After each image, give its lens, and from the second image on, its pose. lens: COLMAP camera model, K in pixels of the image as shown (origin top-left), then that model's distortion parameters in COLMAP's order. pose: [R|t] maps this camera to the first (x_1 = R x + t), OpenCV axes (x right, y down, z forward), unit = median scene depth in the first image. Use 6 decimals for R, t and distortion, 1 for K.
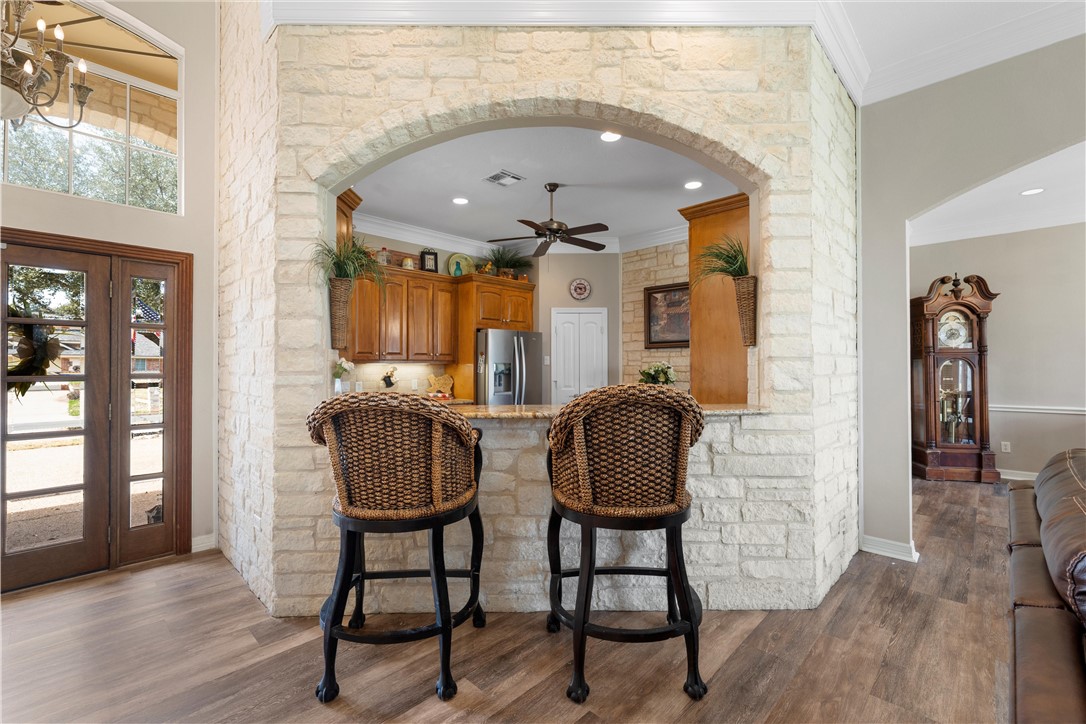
lens RADIAL K [[464.1, 0, 543.0], [0, 464.1, 362.0], [0, 0, 1]] dist [0.000056, -0.000272]
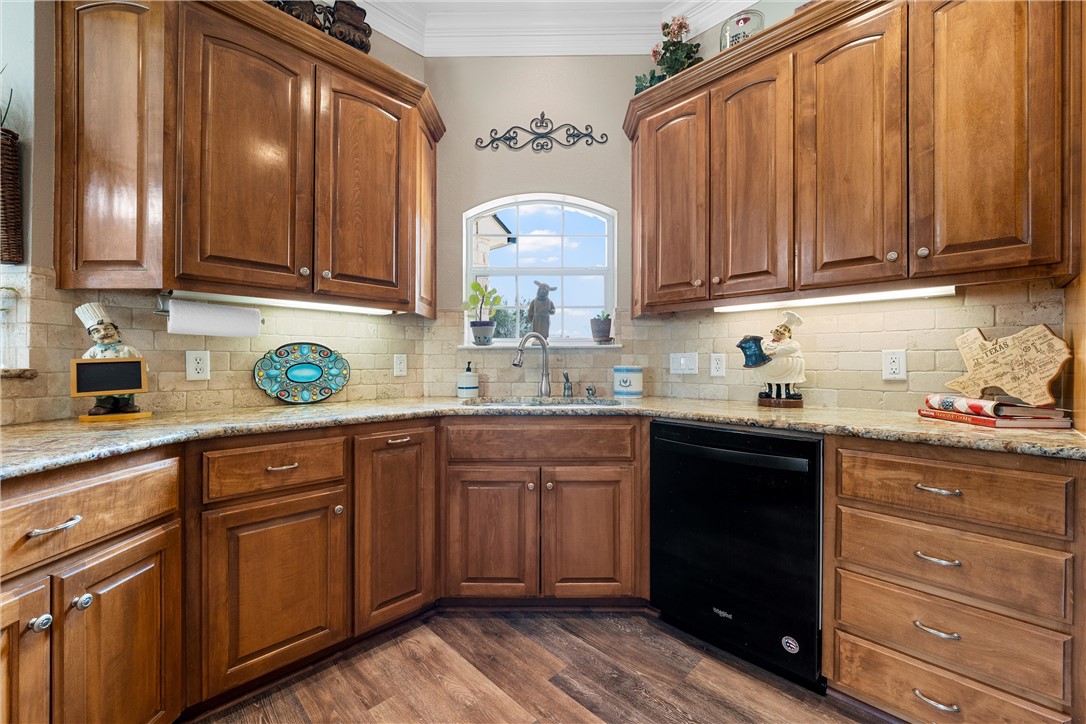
lens RADIAL K [[431.8, 0, 543.0], [0, 431.8, 362.0], [0, 0, 1]] dist [-0.001366, -0.000076]
pose [[-0.019221, 0.002967, -0.999811, 0.049354], [0.006677, 0.999974, 0.002839, 0.084385], [0.999793, -0.006621, -0.019240, 1.448052]]
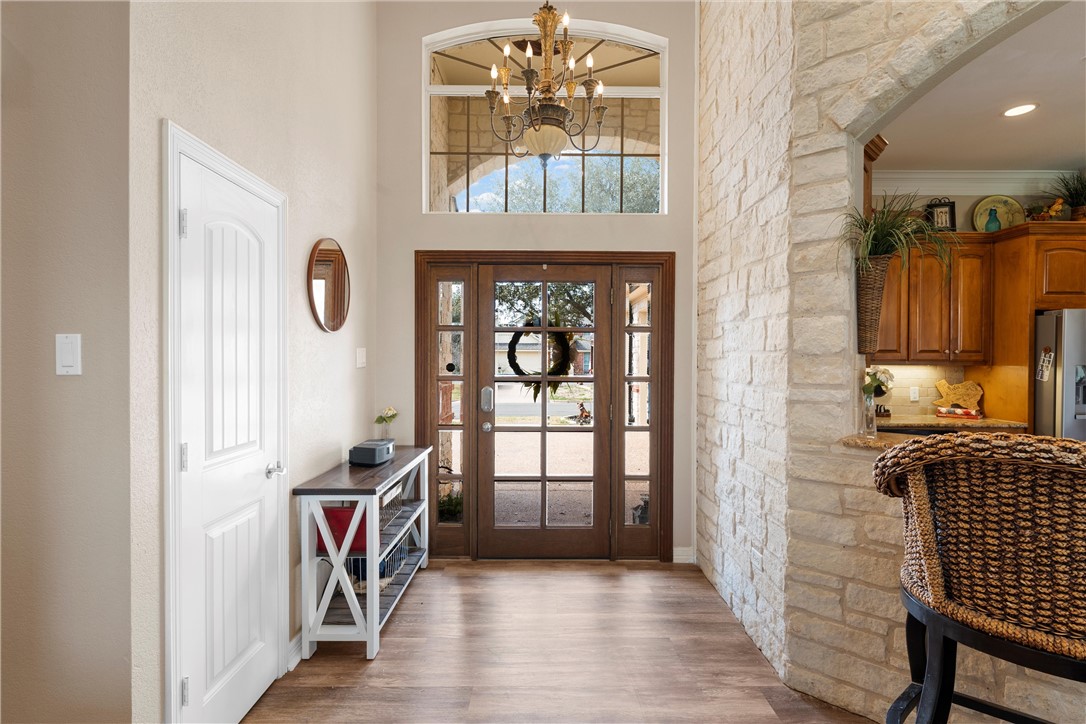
lens RADIAL K [[530.5, 0, 543.0], [0, 530.5, 362.0], [0, 0, 1]] dist [0.002062, 0.000148]
pose [[0.700027, 0.008961, -0.714060, -0.179278], [0.001564, 0.999900, 0.014082, -0.024425], [0.714114, -0.010975, 0.699943, 0.042696]]
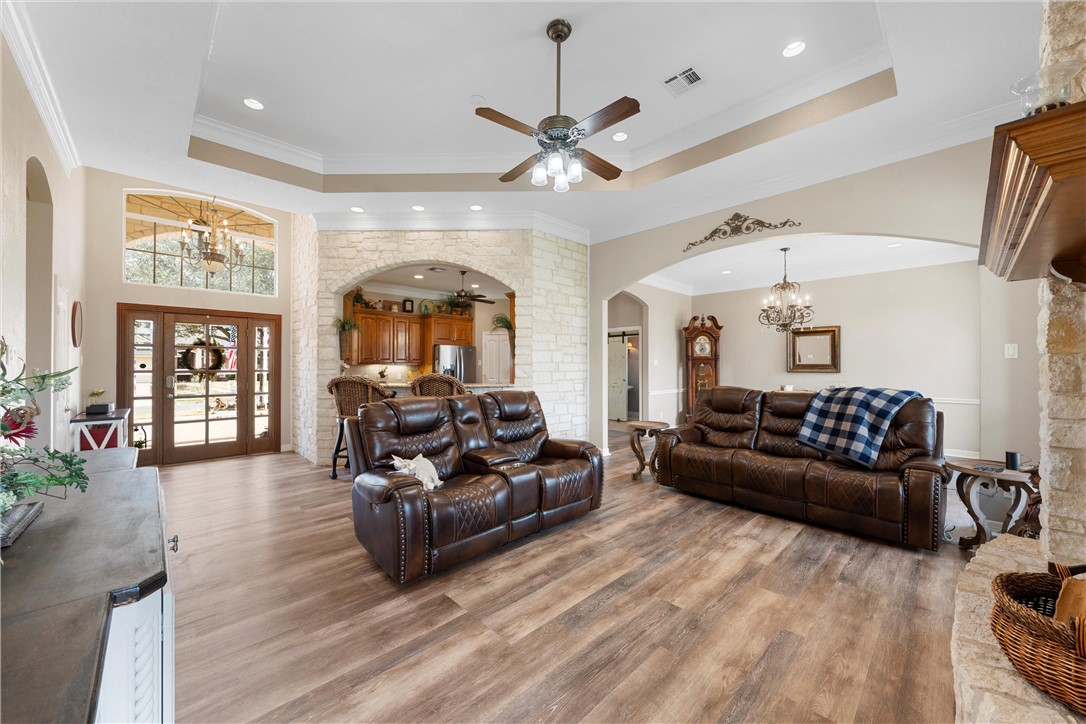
lens RADIAL K [[405.0, 0, 543.0], [0, 405.0, 362.0], [0, 0, 1]] dist [-0.000840, -0.000186]
pose [[0.999522, 0.002944, -0.030784, 0.586226], [-0.002889, 0.999994, 0.001806, -0.020428], [0.030789, -0.001716, 0.999524, -0.950487]]
